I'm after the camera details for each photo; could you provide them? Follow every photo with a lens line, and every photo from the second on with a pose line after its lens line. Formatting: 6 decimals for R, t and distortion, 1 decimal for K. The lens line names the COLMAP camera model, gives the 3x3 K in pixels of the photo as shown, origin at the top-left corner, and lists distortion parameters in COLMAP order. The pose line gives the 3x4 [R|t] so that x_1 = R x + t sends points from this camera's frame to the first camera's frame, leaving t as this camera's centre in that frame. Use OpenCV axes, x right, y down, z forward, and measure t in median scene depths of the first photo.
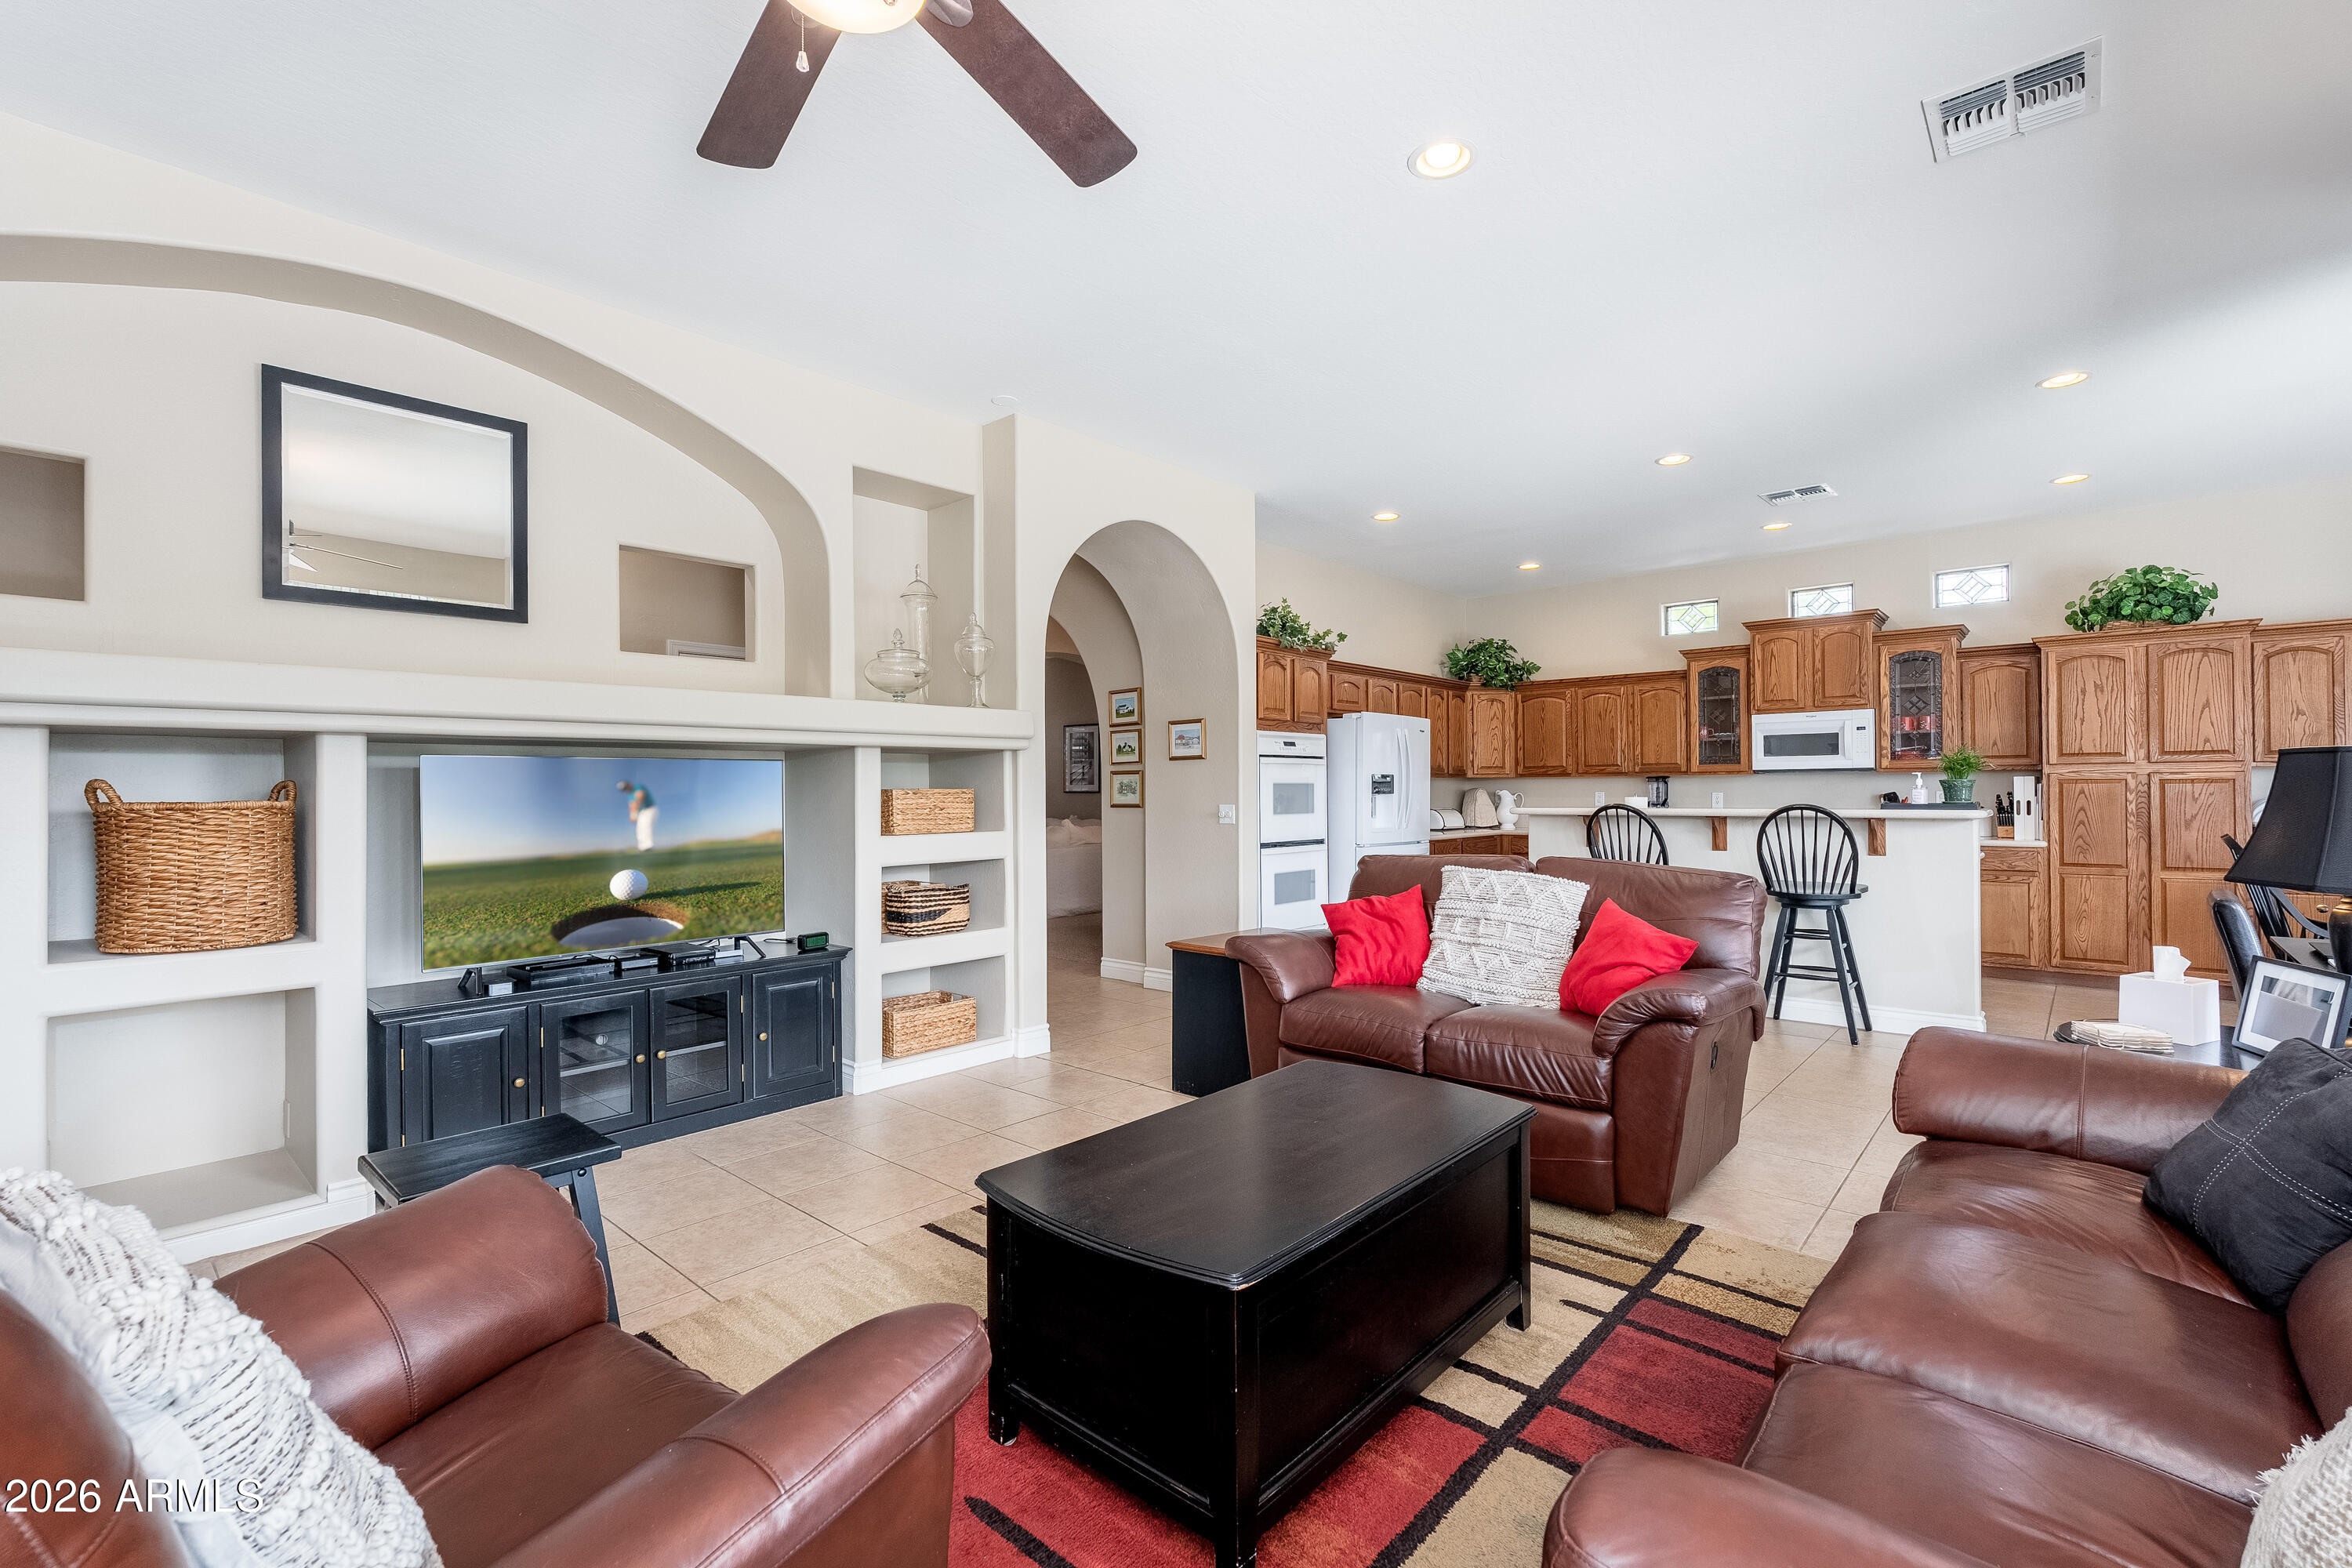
lens RADIAL K [[1037.9, 0, 1168.9], [0, 1037.9, 783.4], [0, 0, 1]] dist [-0.005052, -0.000505]
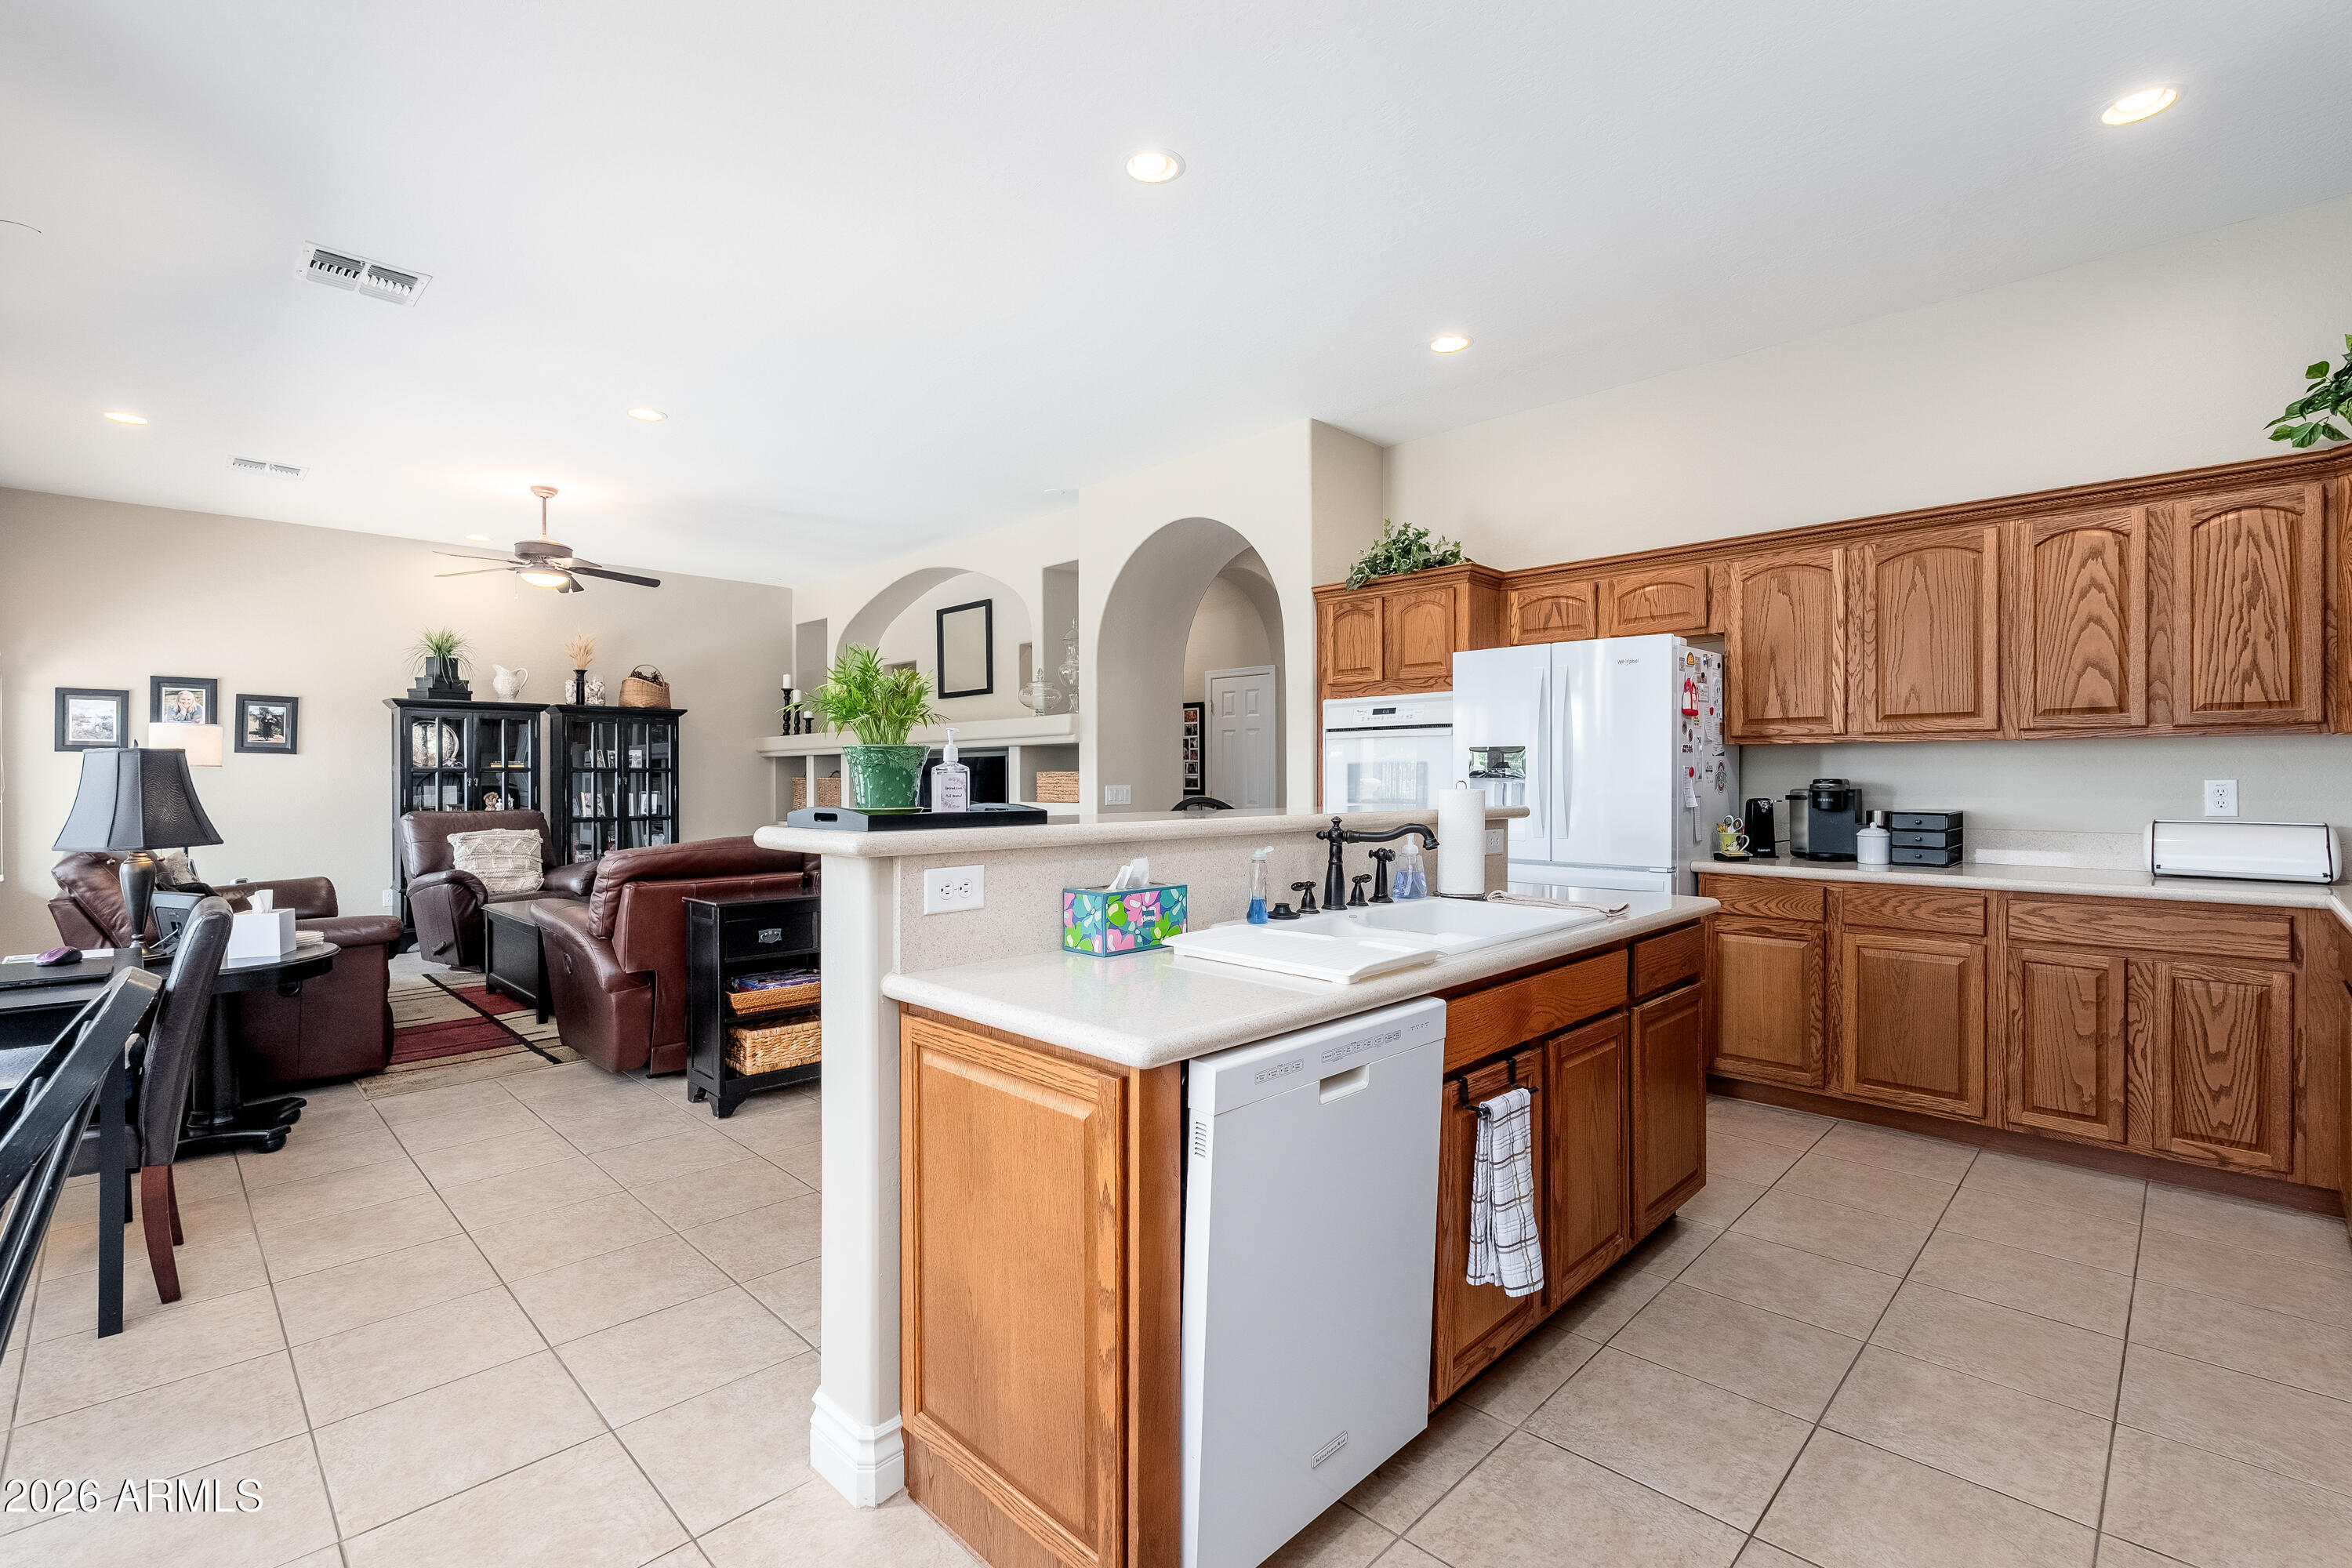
lens RADIAL K [[1037.9, 0, 1178.0], [0, 1037.9, 778.5], [0, 0, 1]] dist [-0.005052, -0.000505]
pose [[-0.043805, -0.001187, -0.999039, 1.488251], [0.000024, 0.999999, -0.001190, 0.020606], [0.999040, -0.000076, -0.043805, 1.489868]]
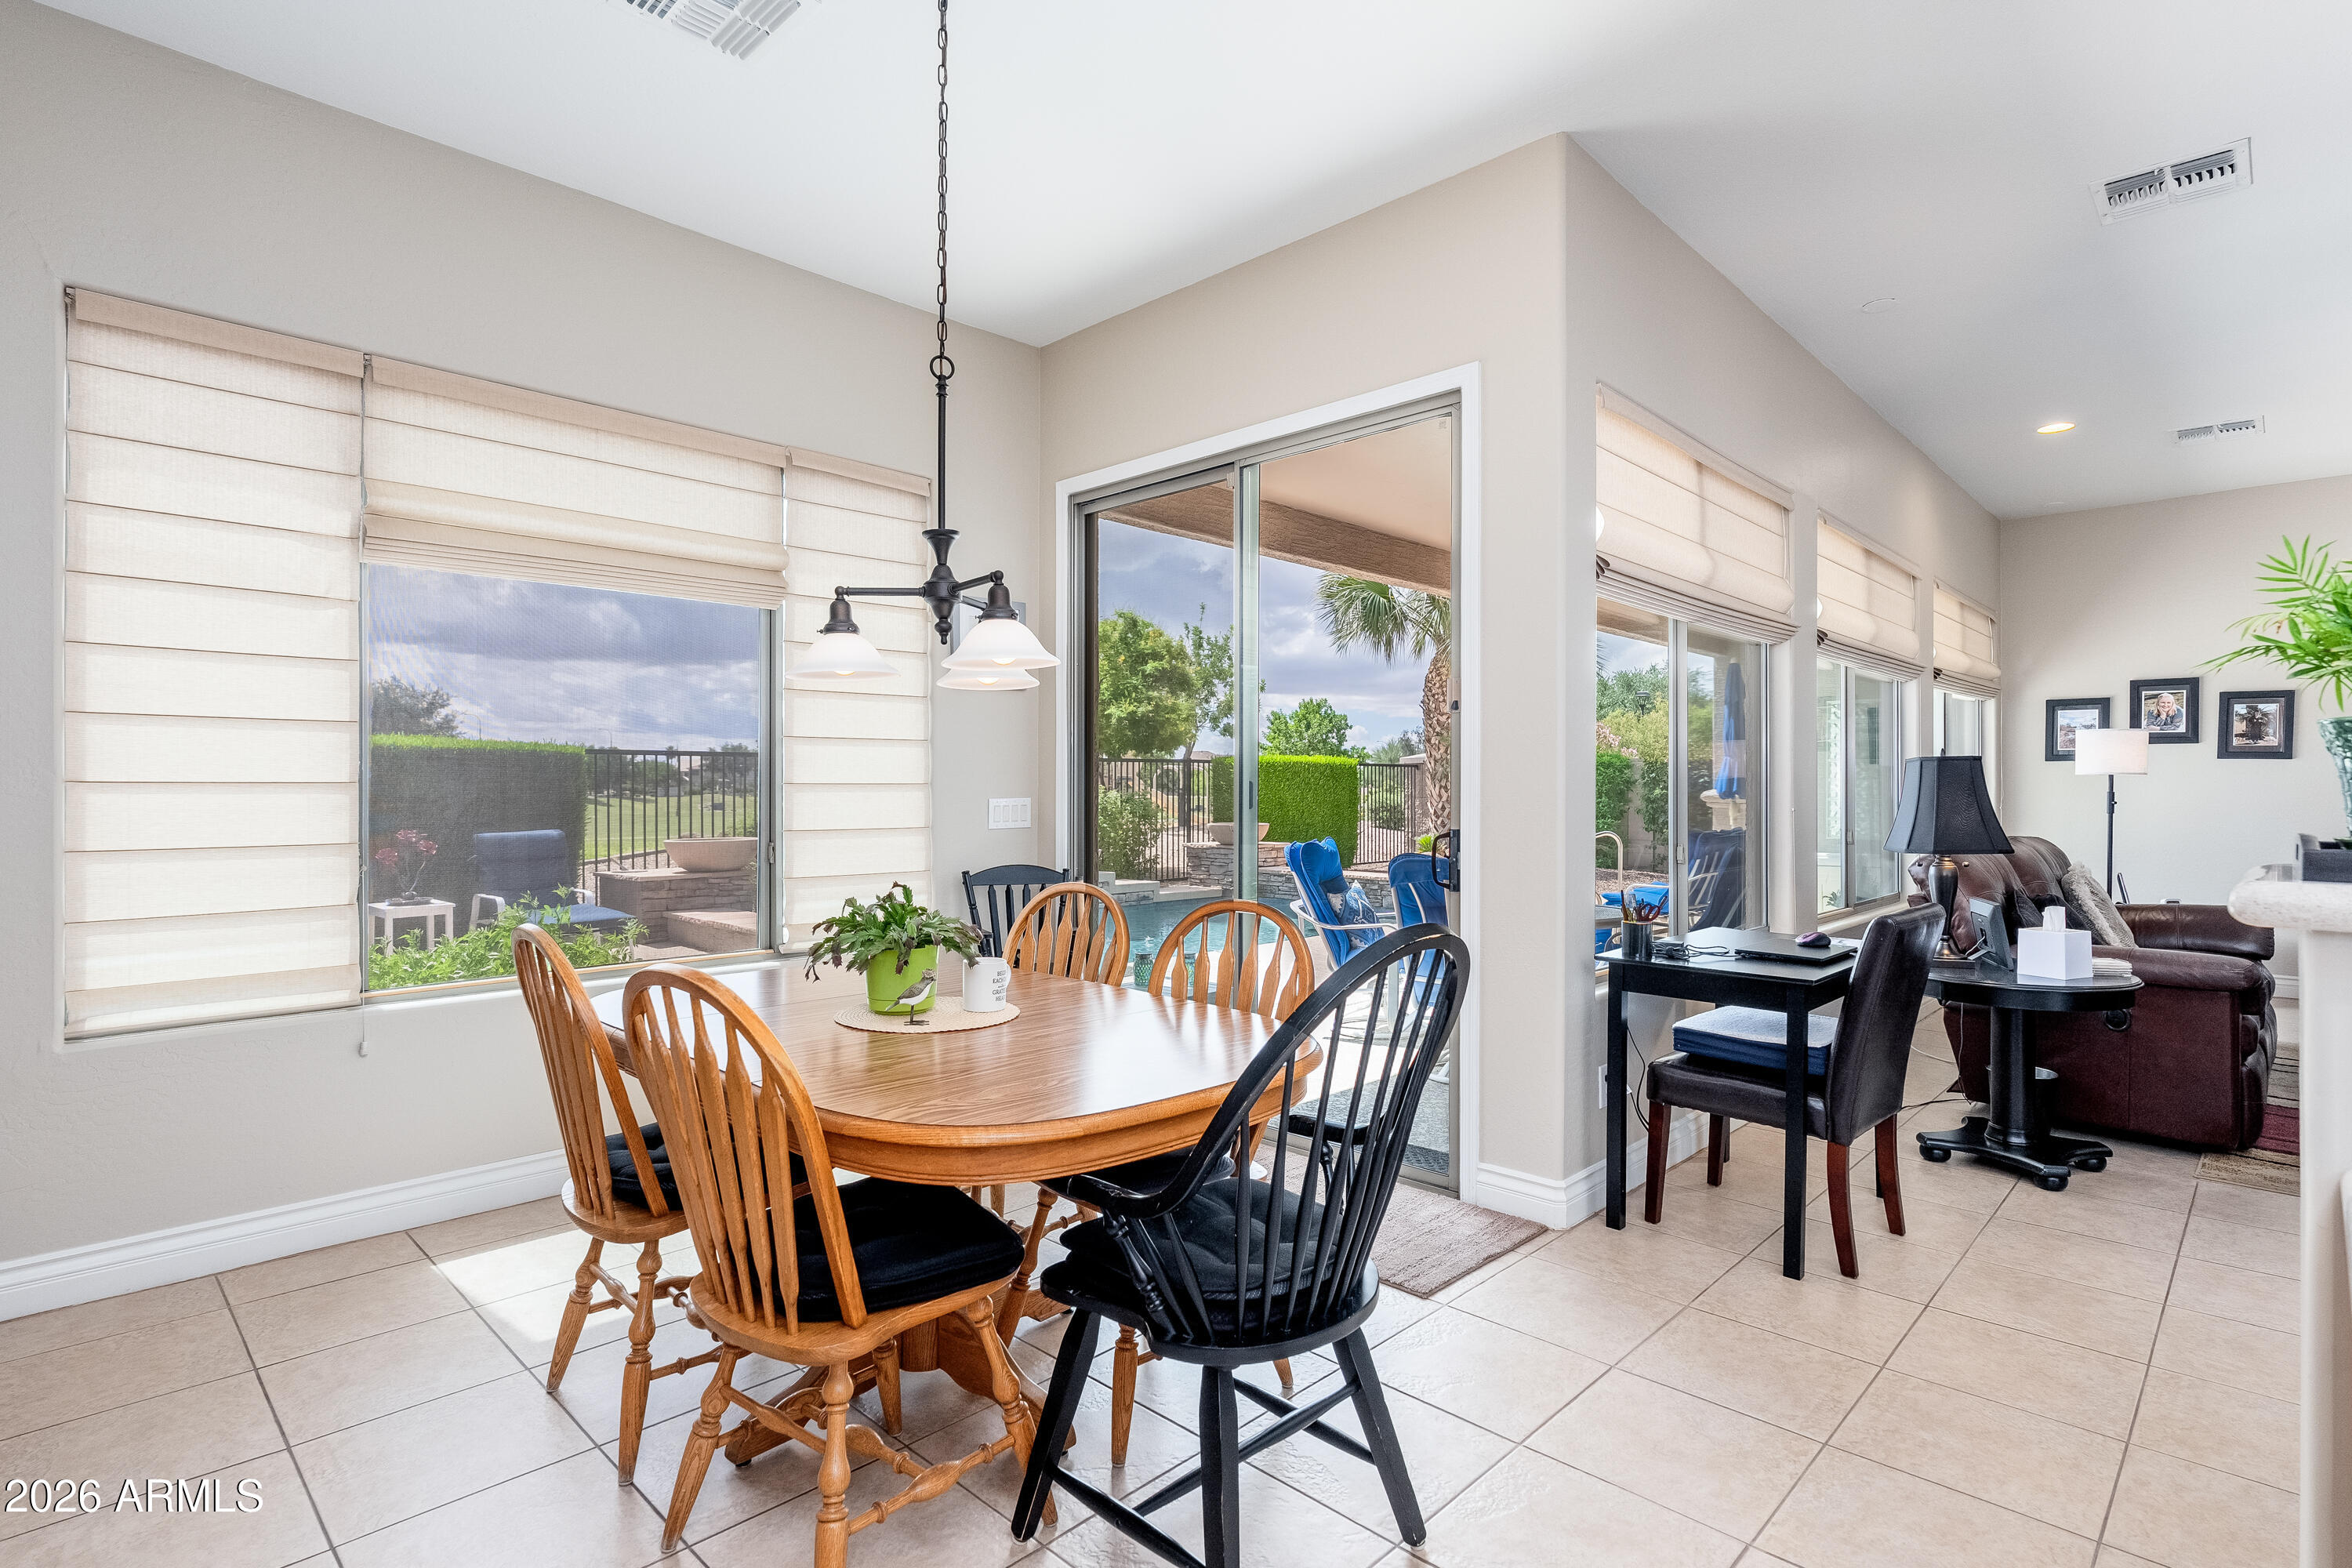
lens RADIAL K [[1155.5, 0, 1171.3], [0, 1155.5, 785.6], [0, 0, 1]] dist [-0.009847, 0.000407]
pose [[-0.999105, -0.006489, 0.041798, 1.301213], [-0.006407, 0.999977, 0.002098, 0.021885], [-0.041811, 0.001828, -0.999124, 1.607965]]
